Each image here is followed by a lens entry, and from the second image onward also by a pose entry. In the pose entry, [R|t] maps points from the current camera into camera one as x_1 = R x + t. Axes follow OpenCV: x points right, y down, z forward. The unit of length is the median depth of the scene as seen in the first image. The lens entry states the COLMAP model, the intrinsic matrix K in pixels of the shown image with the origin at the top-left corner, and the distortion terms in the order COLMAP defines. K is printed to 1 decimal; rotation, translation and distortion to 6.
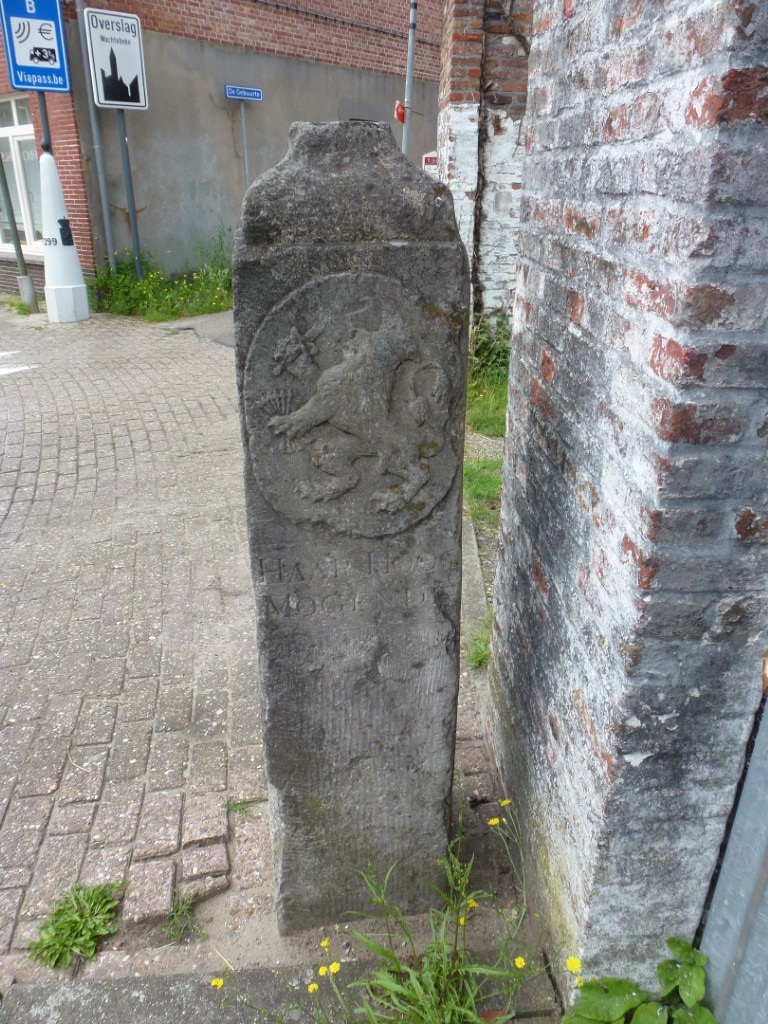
lens RADIAL K [[727.5, 0, 382.4], [0, 727.5, 512.4], [0, 0, 1]] dist [-0.052583, 0.004657]
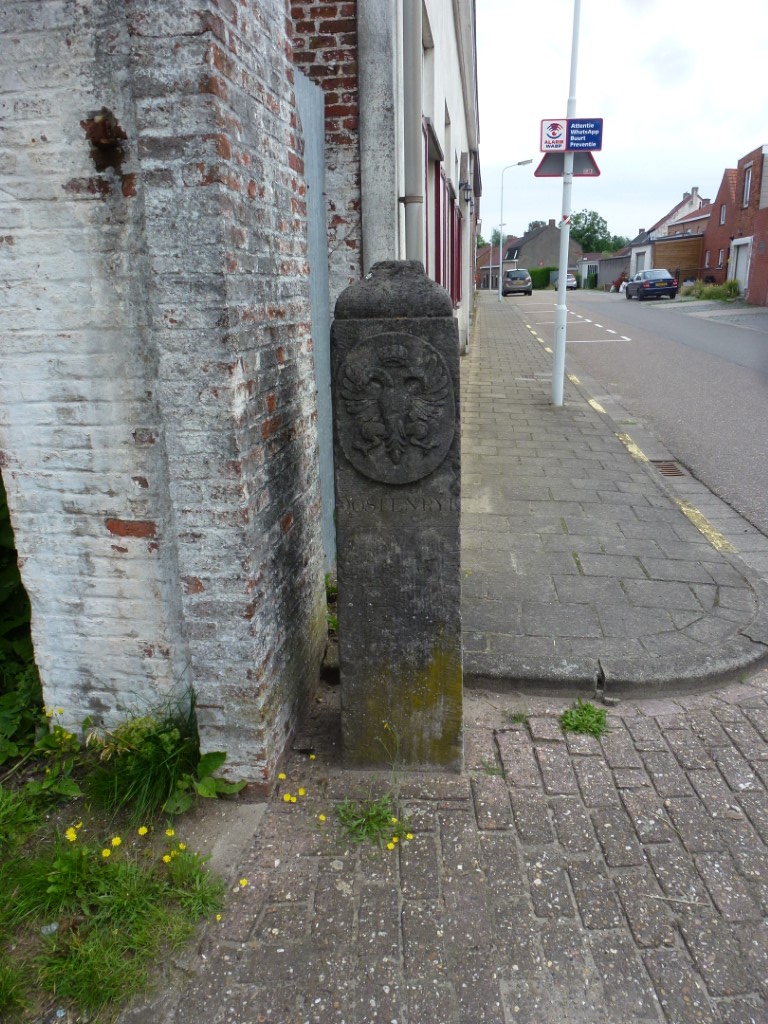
lens RADIAL K [[727.5, 0, 383.3], [0, 727.5, 510.8], [0, 0, 1]] dist [-0.052583, 0.004657]
pose [[-0.981130, -0.030098, 0.190994, -0.367190], [0.105868, 0.742952, 0.660919, -1.181039], [-0.161792, 0.668667, -0.725746, 2.545597]]
